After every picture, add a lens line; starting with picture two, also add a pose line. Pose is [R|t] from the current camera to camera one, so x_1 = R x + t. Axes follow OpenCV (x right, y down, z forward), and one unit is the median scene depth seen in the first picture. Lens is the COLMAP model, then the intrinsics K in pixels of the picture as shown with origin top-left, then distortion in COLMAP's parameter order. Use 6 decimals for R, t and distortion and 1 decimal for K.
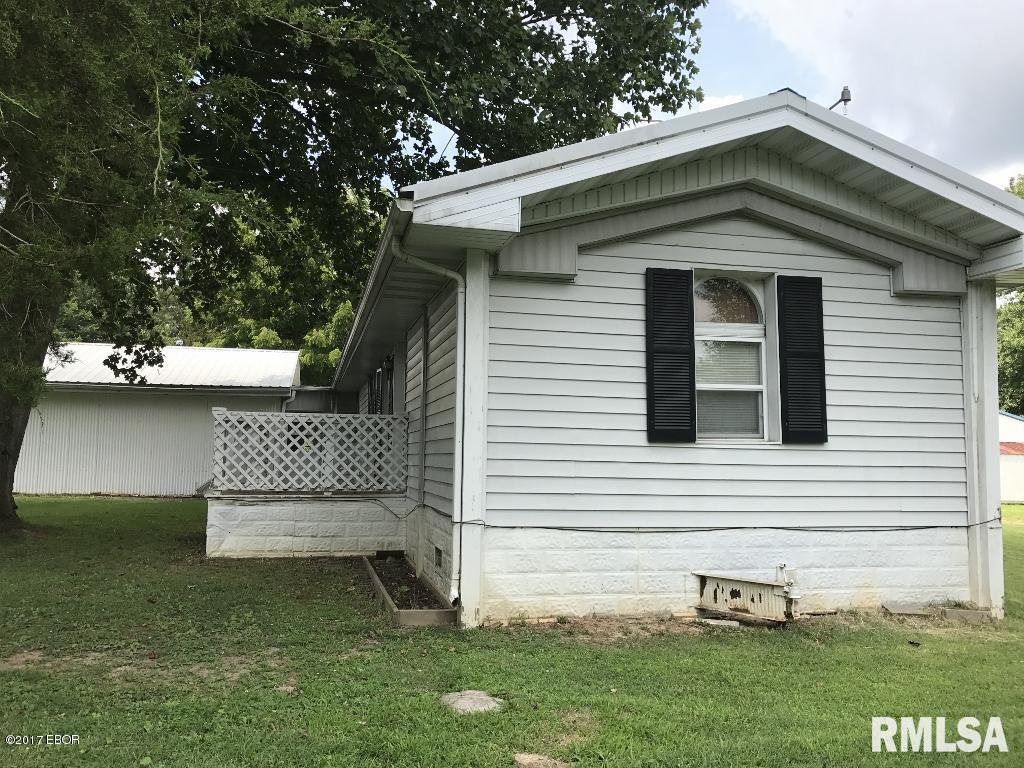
lens RADIAL K [[845.8, 0, 514.6], [0, 845.8, 383.6], [0, 0, 1]] dist [0.010363, 0.001352]
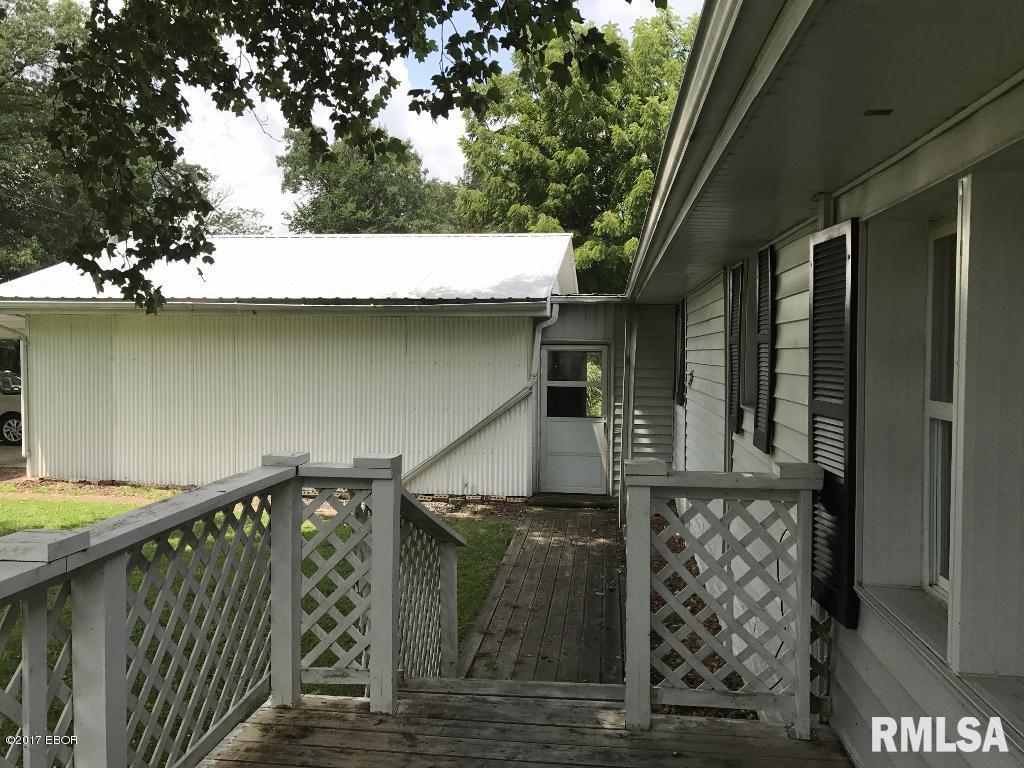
lens RADIAL K [[845.8, 0, 514.6], [0, 845.8, 383.6], [0, 0, 1]] dist [0.010363, 0.001352]
pose [[0.940176, 0.013769, -0.340412, -0.109176], [0.027198, 0.992960, 0.115282, -0.004124], [0.339603, -0.117643, 0.933183, 0.513345]]
